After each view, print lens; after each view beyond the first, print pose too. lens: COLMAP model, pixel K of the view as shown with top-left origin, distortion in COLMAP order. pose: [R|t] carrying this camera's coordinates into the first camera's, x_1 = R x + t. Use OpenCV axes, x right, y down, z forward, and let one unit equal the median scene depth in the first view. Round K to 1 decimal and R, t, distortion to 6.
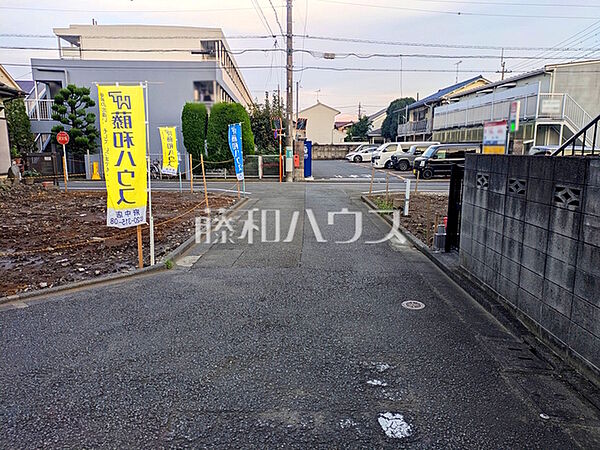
lens RADIAL K [[433.4, 0, 300.0], [0, 433.4, 225.0], [0, 0, 1]] dist [0.022974, -0.002182]
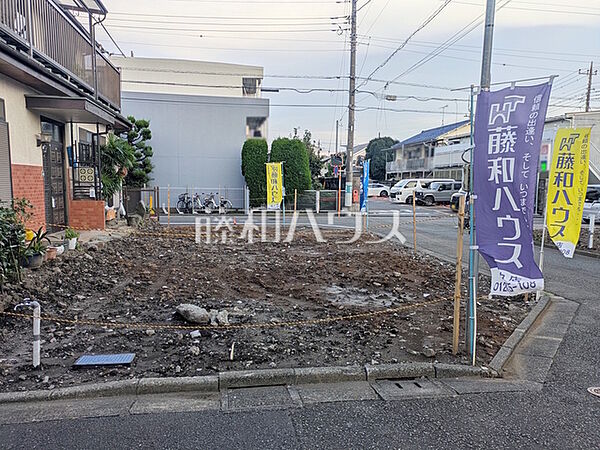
lens RADIAL K [[430.0, 0, 291.3], [0, 430.0, 227.7], [0, 0, 1]] dist [0.021158, -0.005217]
pose [[0.991373, -0.001834, 0.131058, -0.273863], [0.011017, 0.997530, -0.069378, -0.004108], [-0.130607, 0.070223, 0.988944, 0.017676]]
